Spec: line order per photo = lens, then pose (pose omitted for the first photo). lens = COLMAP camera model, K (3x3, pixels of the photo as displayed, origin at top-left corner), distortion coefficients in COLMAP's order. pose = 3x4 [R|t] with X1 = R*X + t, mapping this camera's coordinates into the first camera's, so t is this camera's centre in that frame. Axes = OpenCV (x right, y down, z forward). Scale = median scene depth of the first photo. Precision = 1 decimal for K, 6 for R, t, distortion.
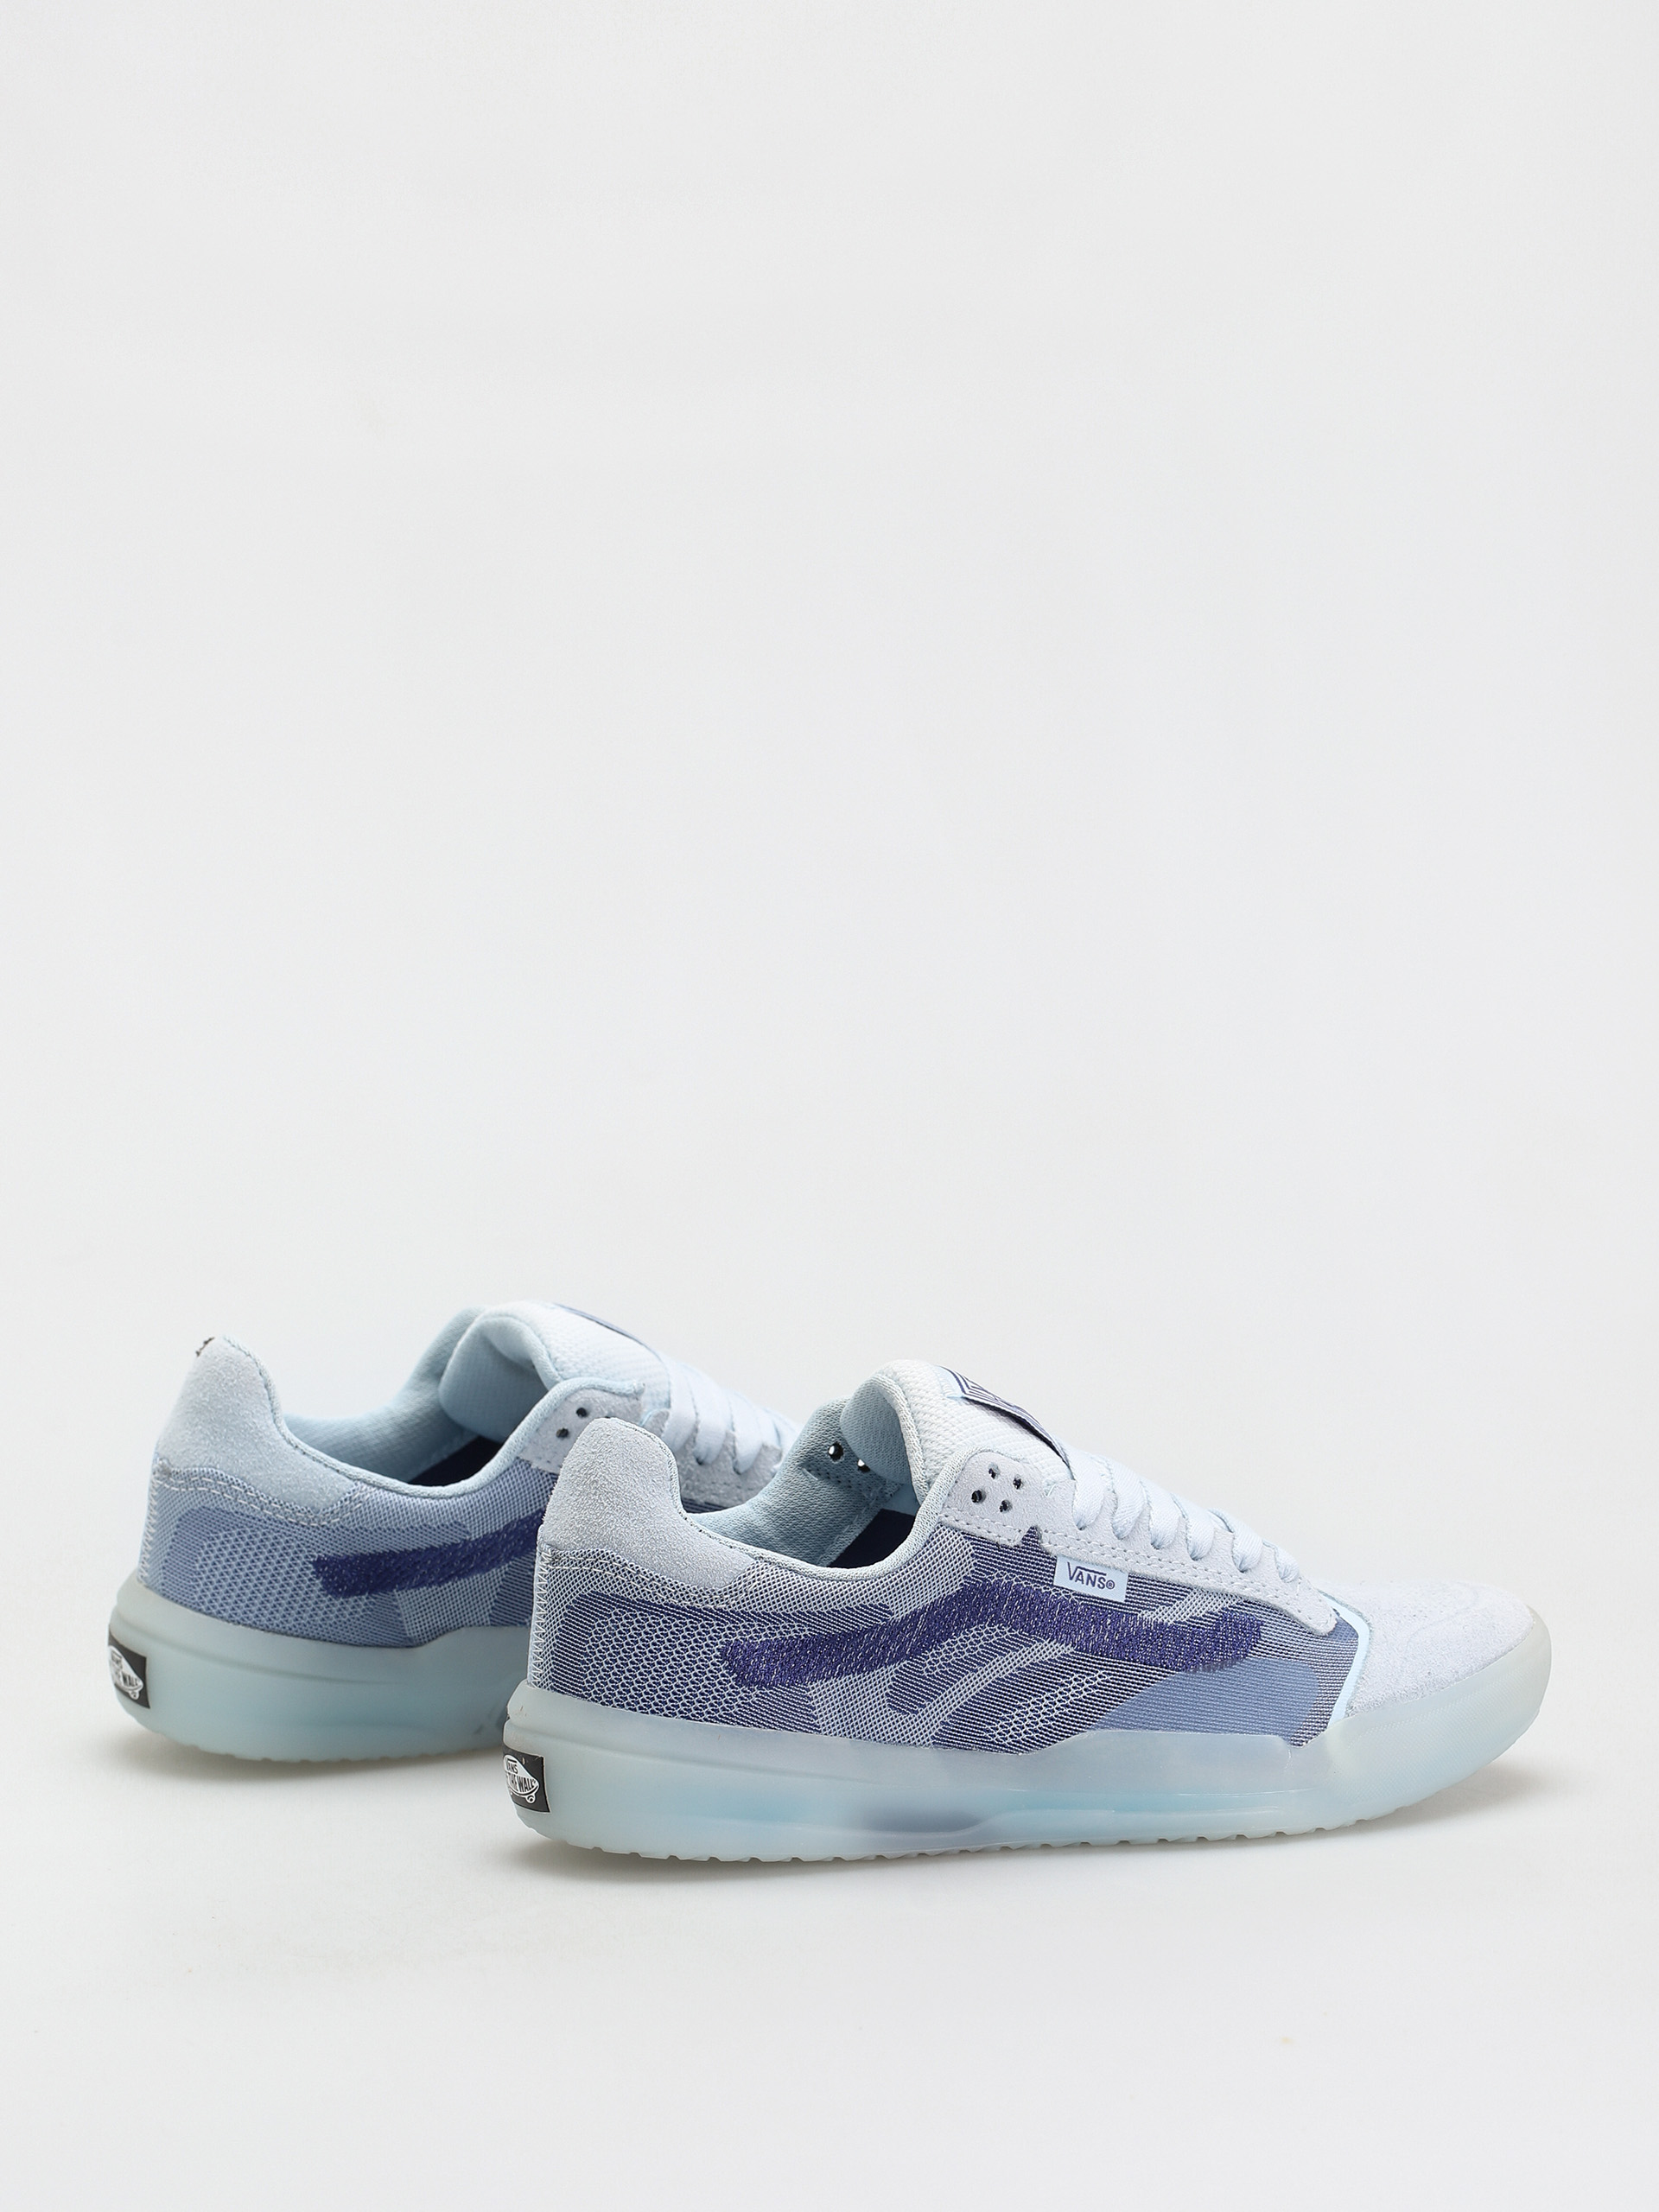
lens RADIAL K [[7134.9, 0, 823.7], [0, 7134.9, 1107.0], [0, 0, 1]] dist [-0.069143, 0.000000]
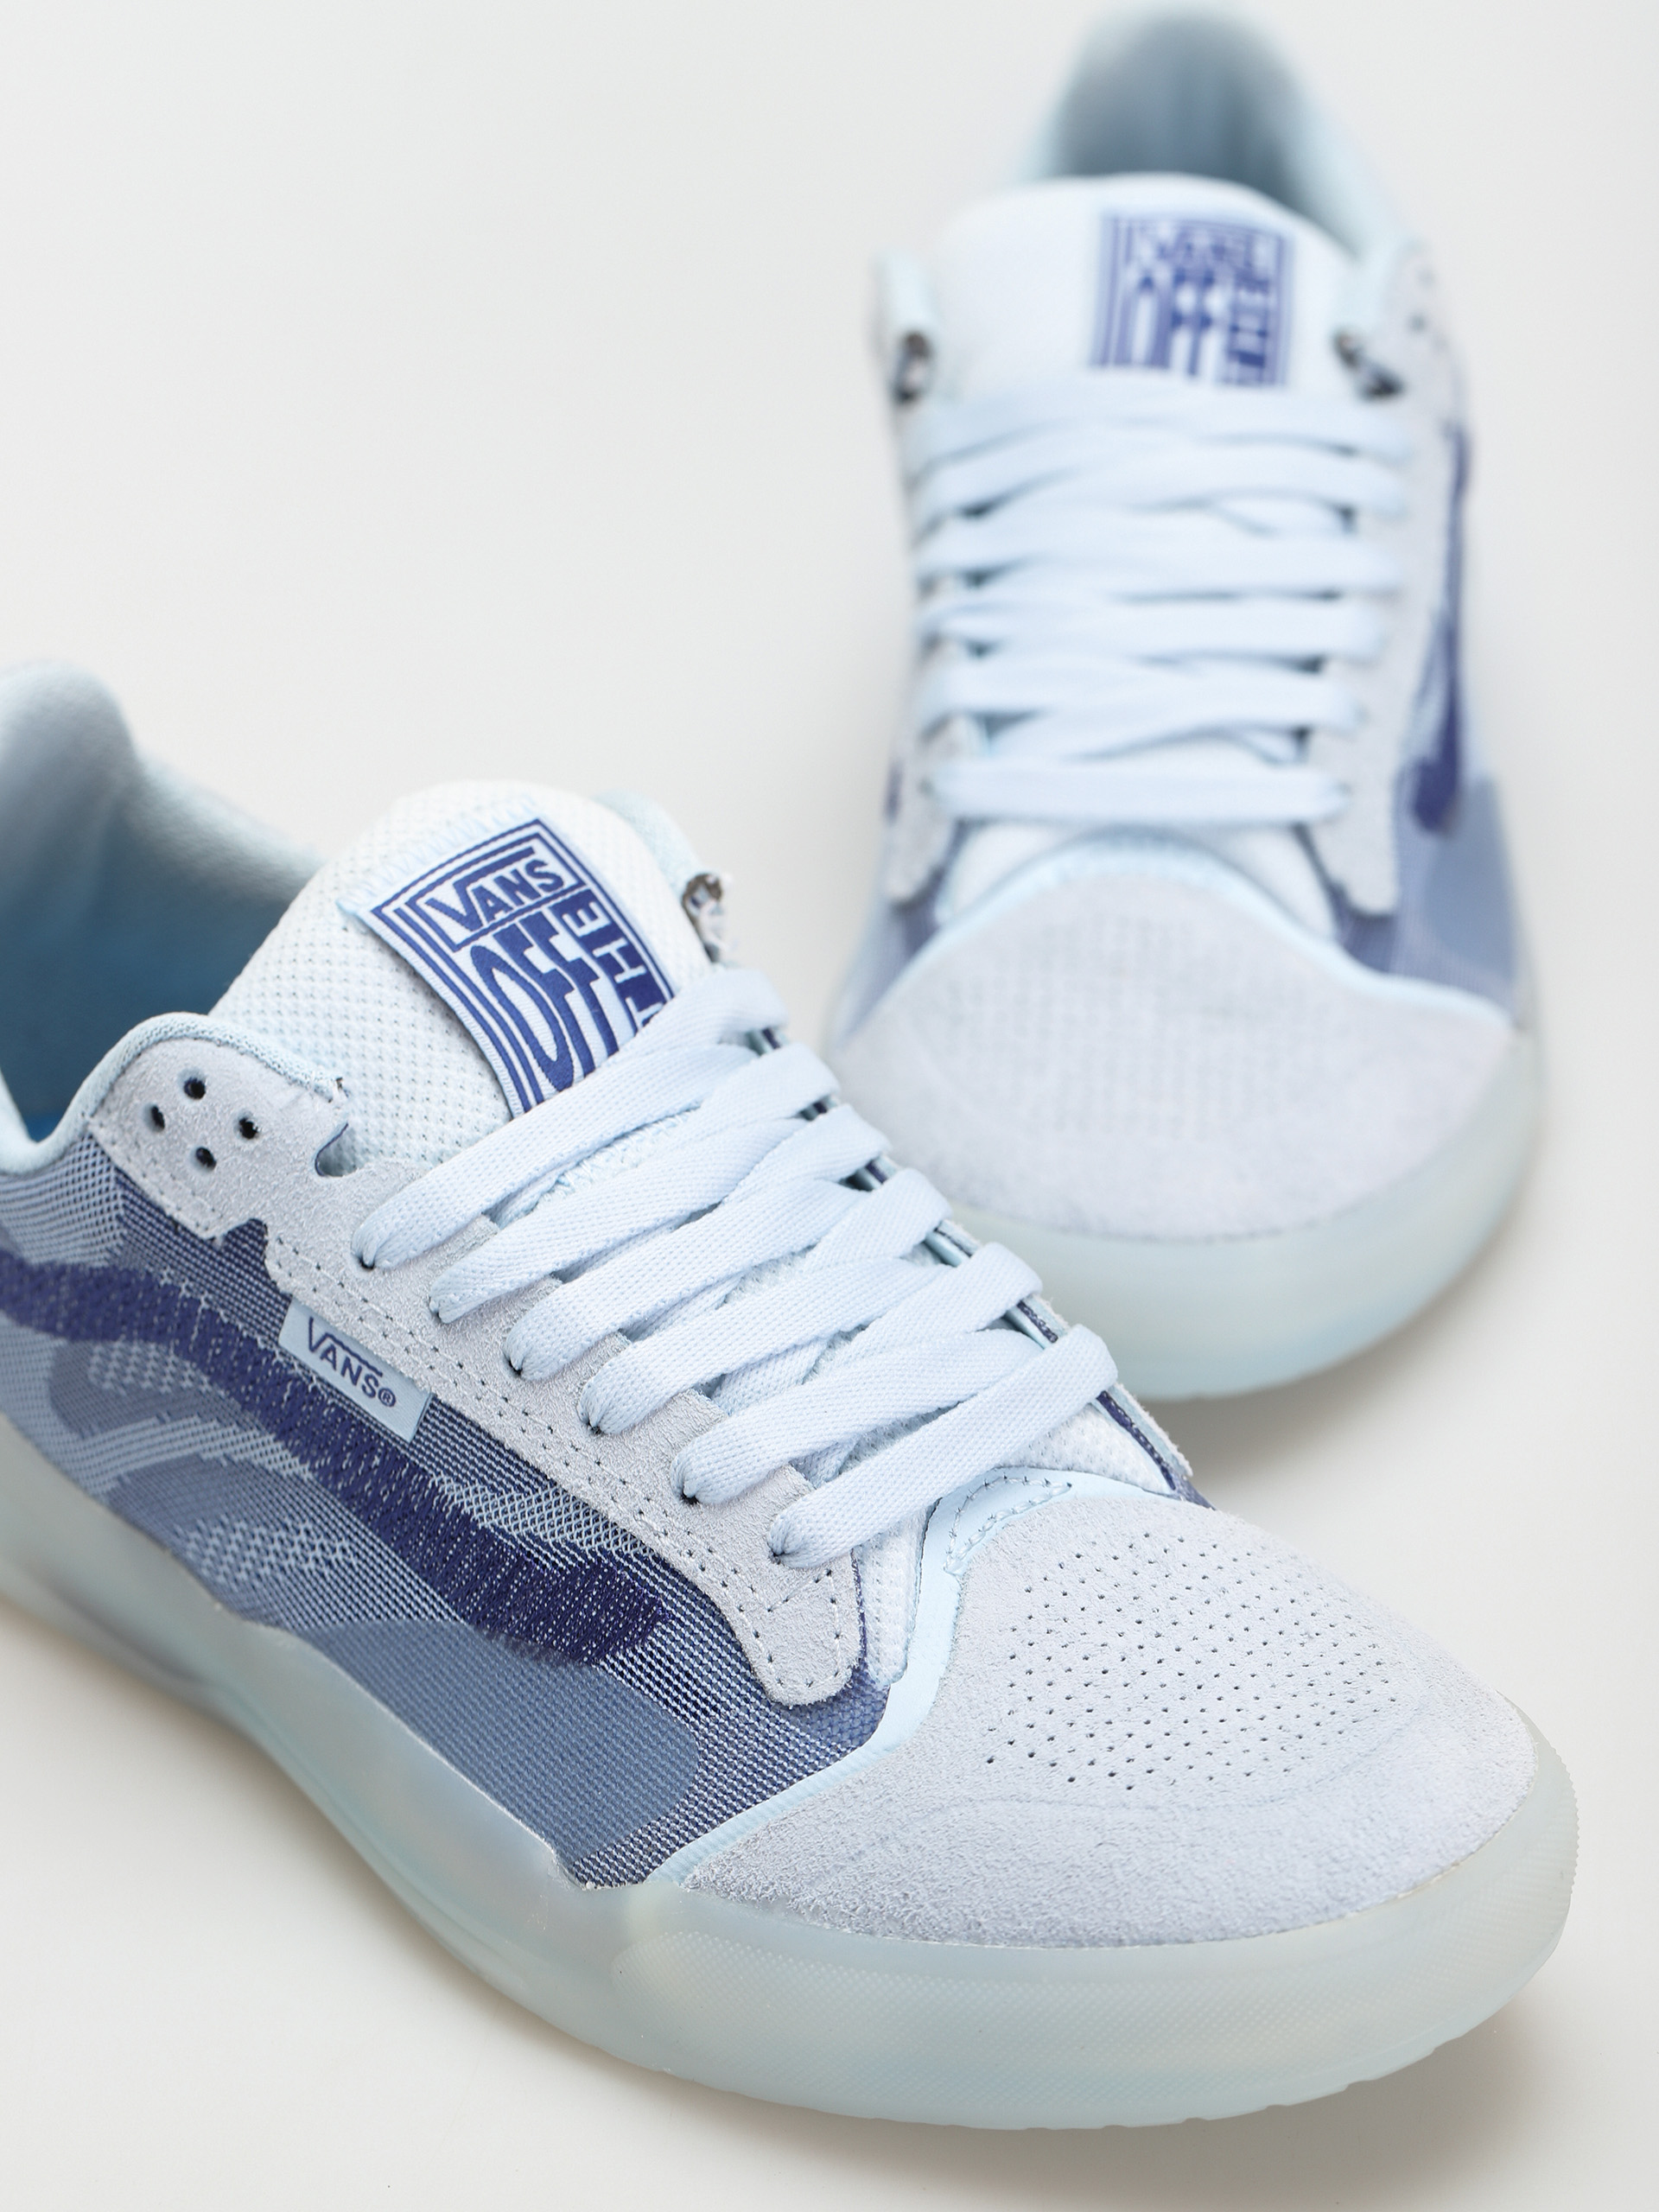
lens RADIAL K [[7134.9, 0, 822.0], [0, 7134.9, 1101.0], [0, 0, 1]] dist [-0.069143, 0.000000]
pose [[0.402882, 0.450172, -0.796888, 0.429272], [-0.098709, 0.886969, 0.451156, -0.172040], [0.909913, -0.103103, 0.401780, 0.838745]]
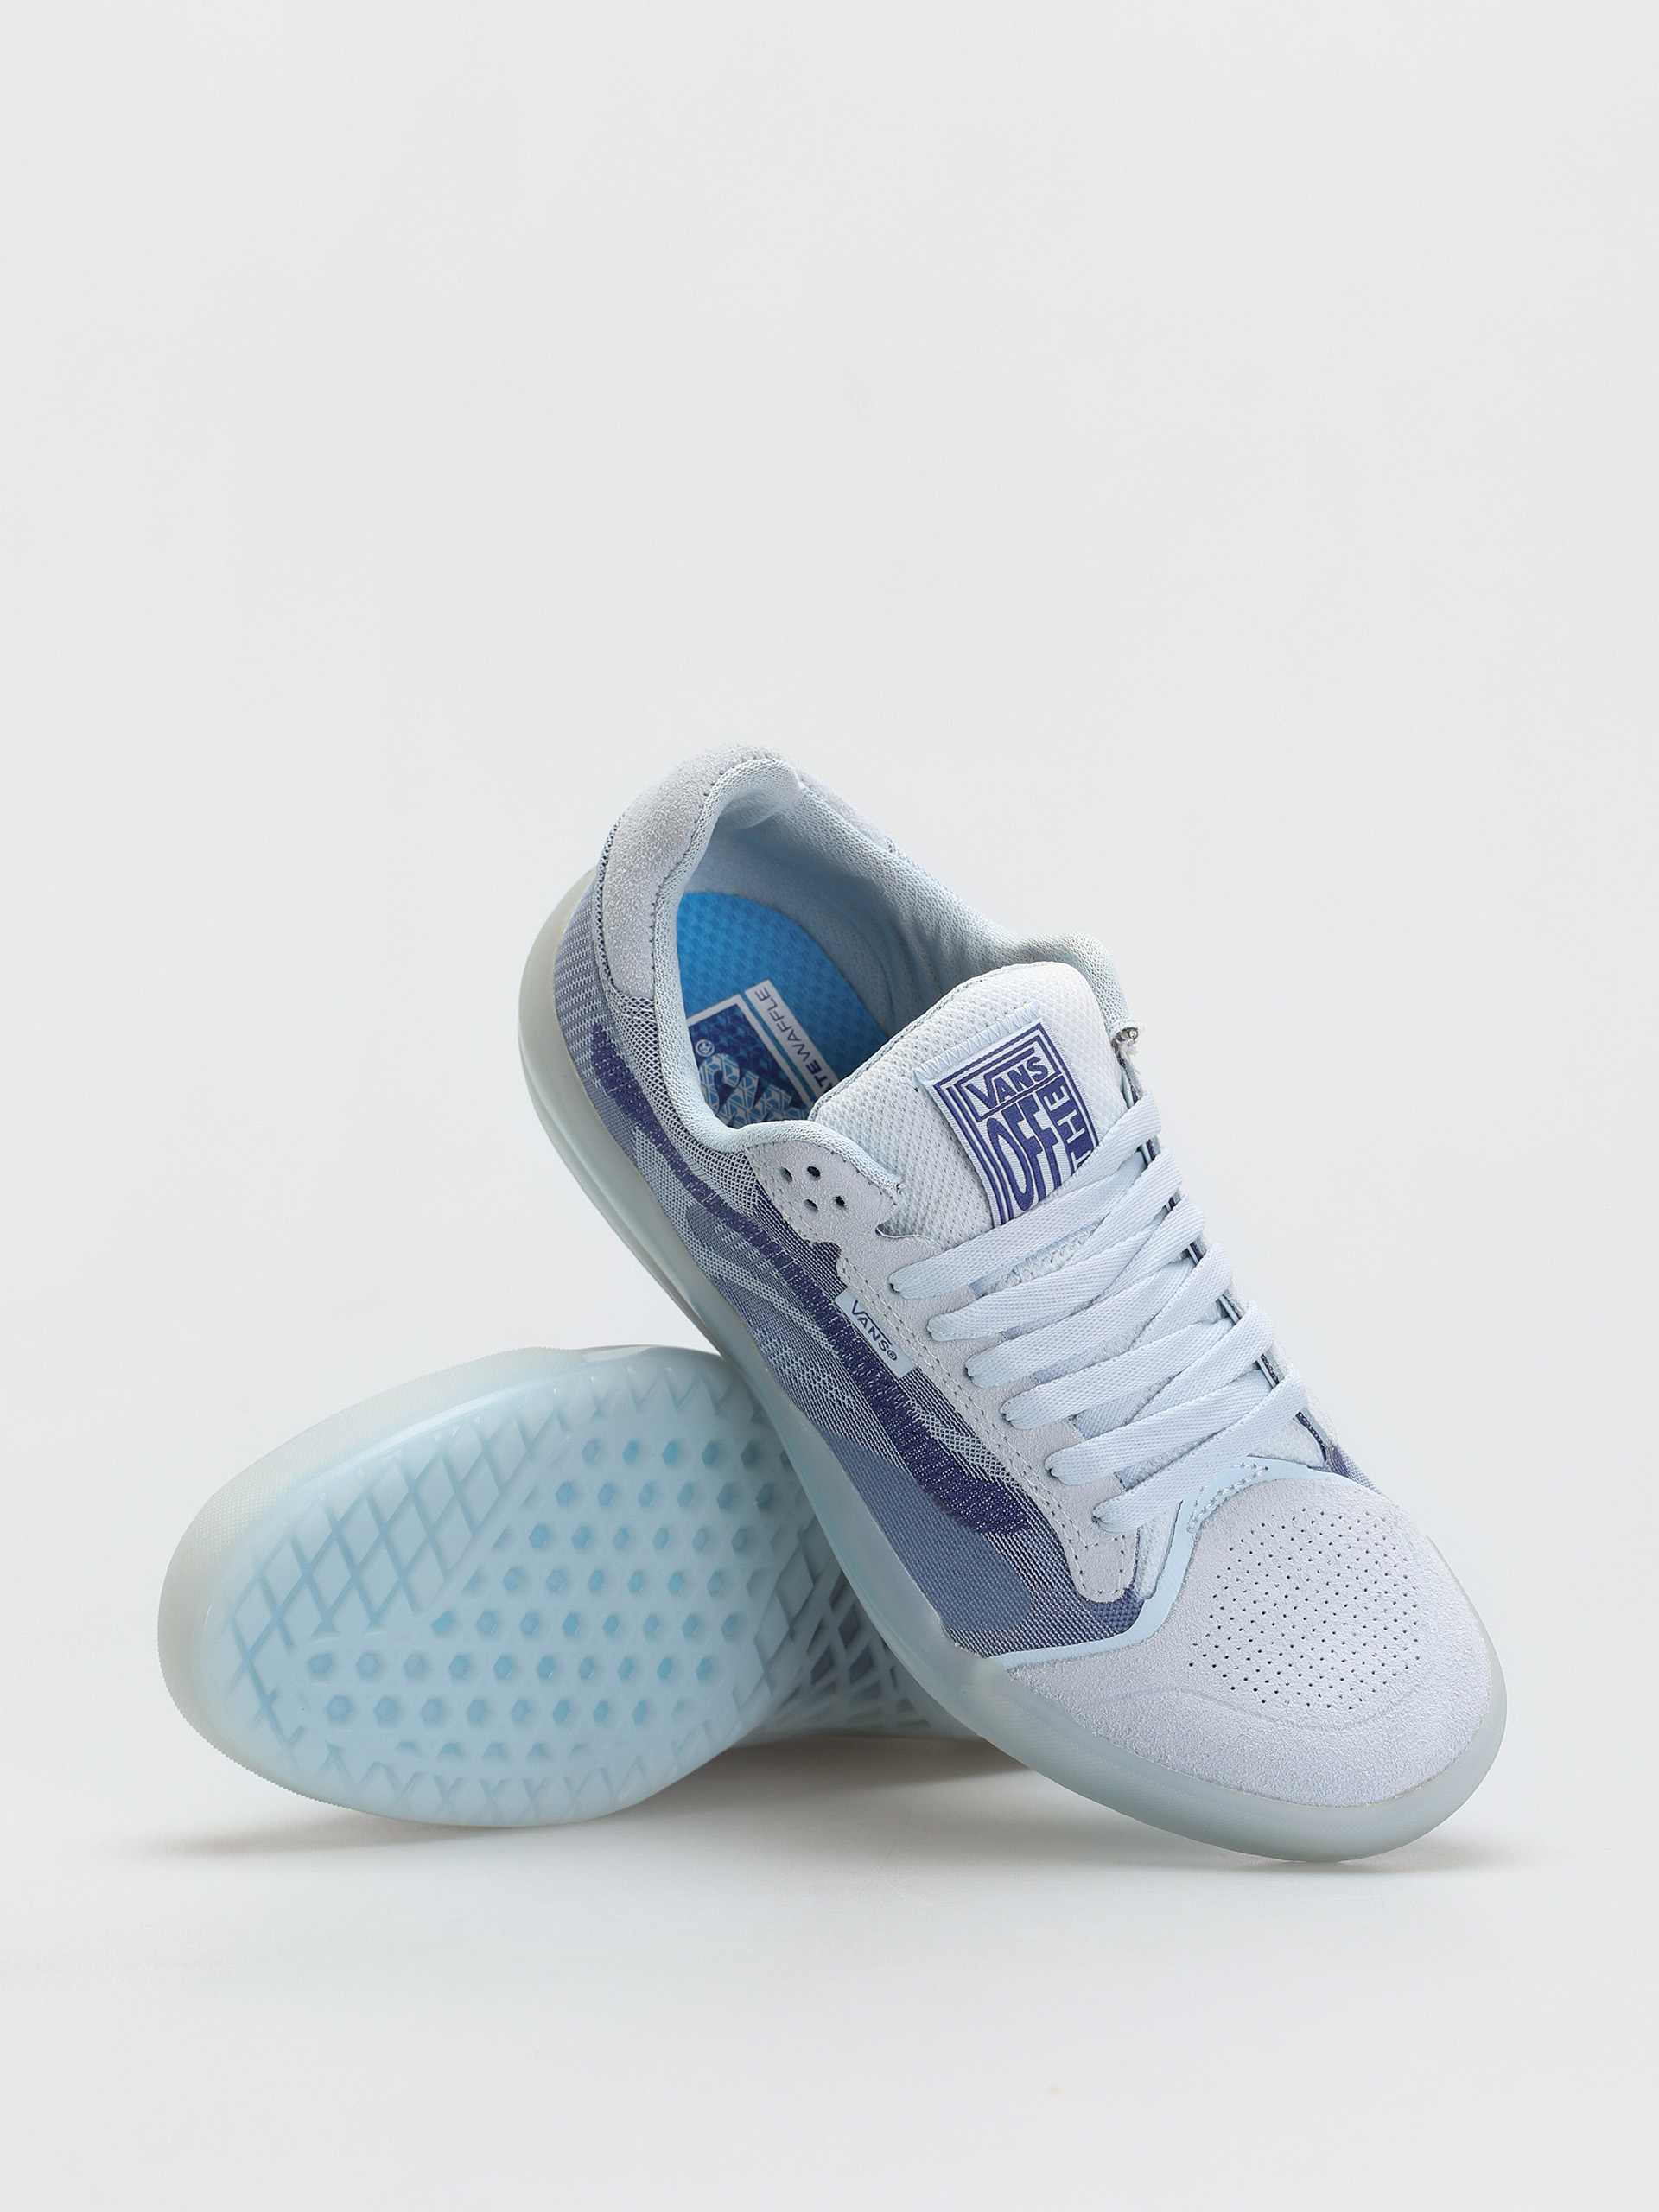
lens RADIAL K [[7134.9, 0, 832.5], [0, 7134.9, 1110.5], [0, 0, 1]] dist [-0.069143, 0.000000]
pose [[0.287579, 0.837161, -0.465252, 0.405498], [-0.240900, 0.533381, 0.810846, -0.628389], [0.926966, -0.121103, 0.355061, 0.702787]]
